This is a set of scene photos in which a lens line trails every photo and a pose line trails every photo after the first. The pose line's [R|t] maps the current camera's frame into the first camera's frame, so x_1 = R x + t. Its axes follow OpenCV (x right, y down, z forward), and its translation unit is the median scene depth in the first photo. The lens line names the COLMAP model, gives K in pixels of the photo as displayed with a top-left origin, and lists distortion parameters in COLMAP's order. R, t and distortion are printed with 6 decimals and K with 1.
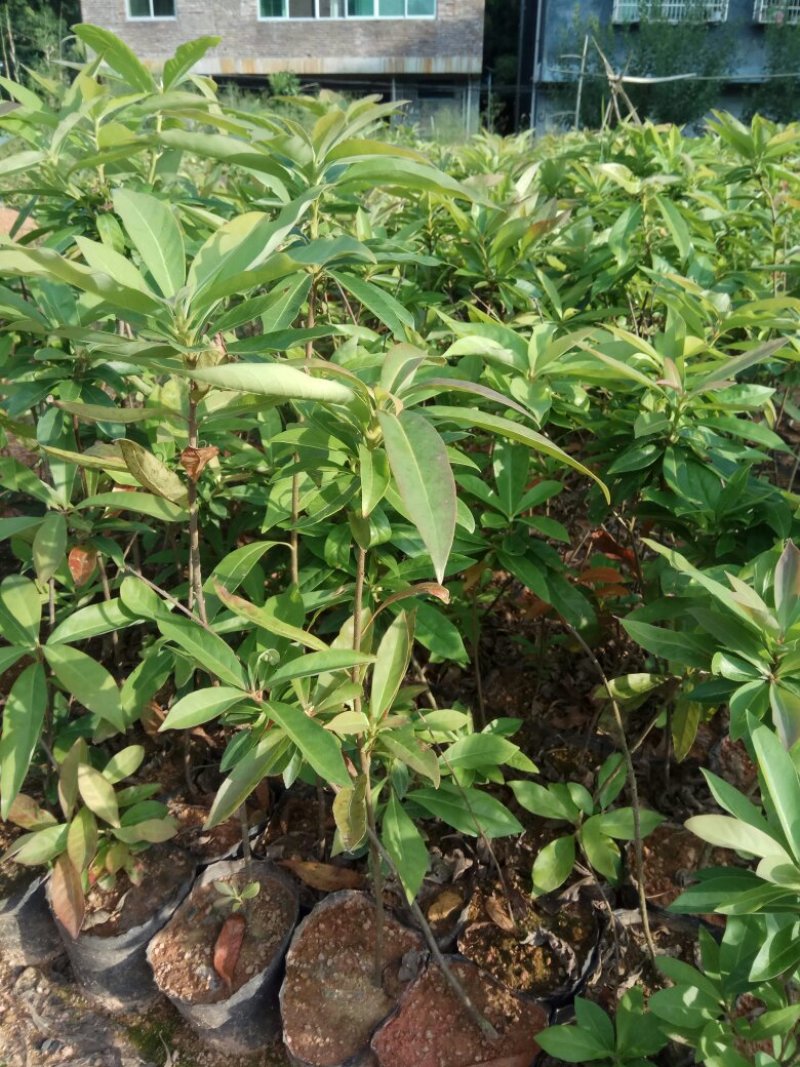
lens RADIAL K [[860.3, 0, 395.1], [0, 860.3, 548.0], [0, 0, 1]] dist [0.152406, -0.319393]
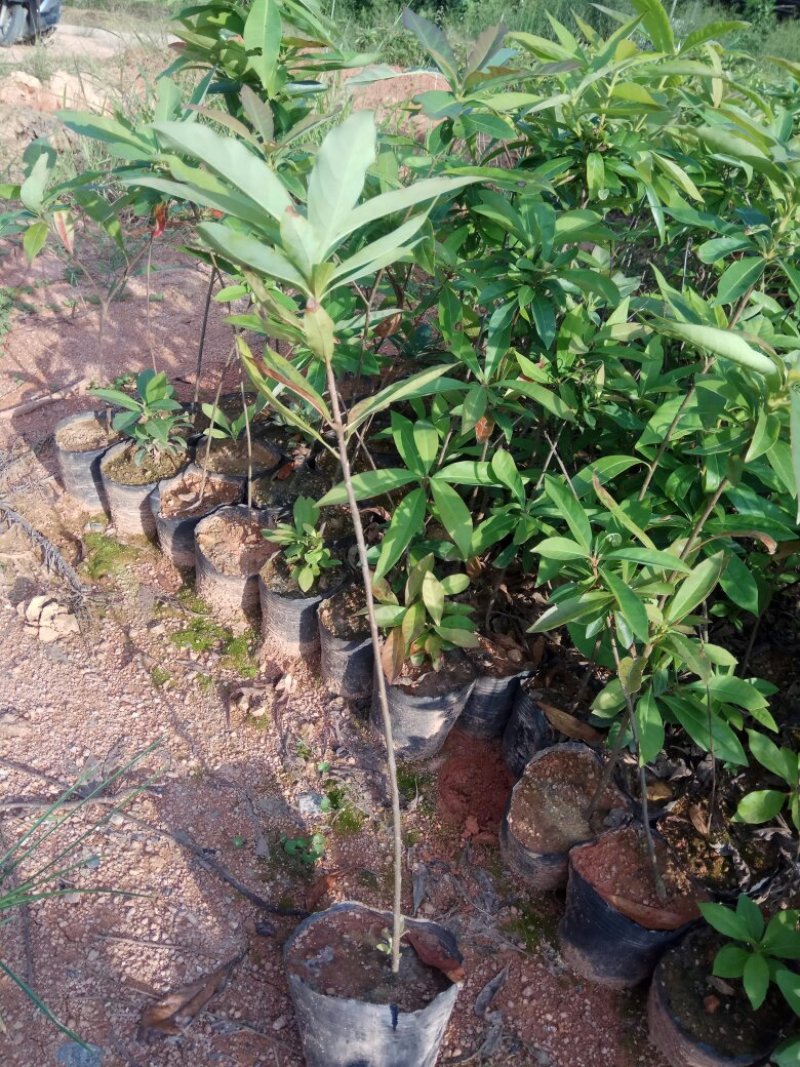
lens RADIAL K [[860.3, 0, 395.1], [0, 860.3, 548.0], [0, 0, 1]] dist [0.152406, -0.319393]
pose [[0.889270, 0.359673, -0.282549, -0.046159], [-0.330761, 0.932374, 0.145867, 0.039371], [0.315905, -0.036259, 0.948098, -0.254323]]
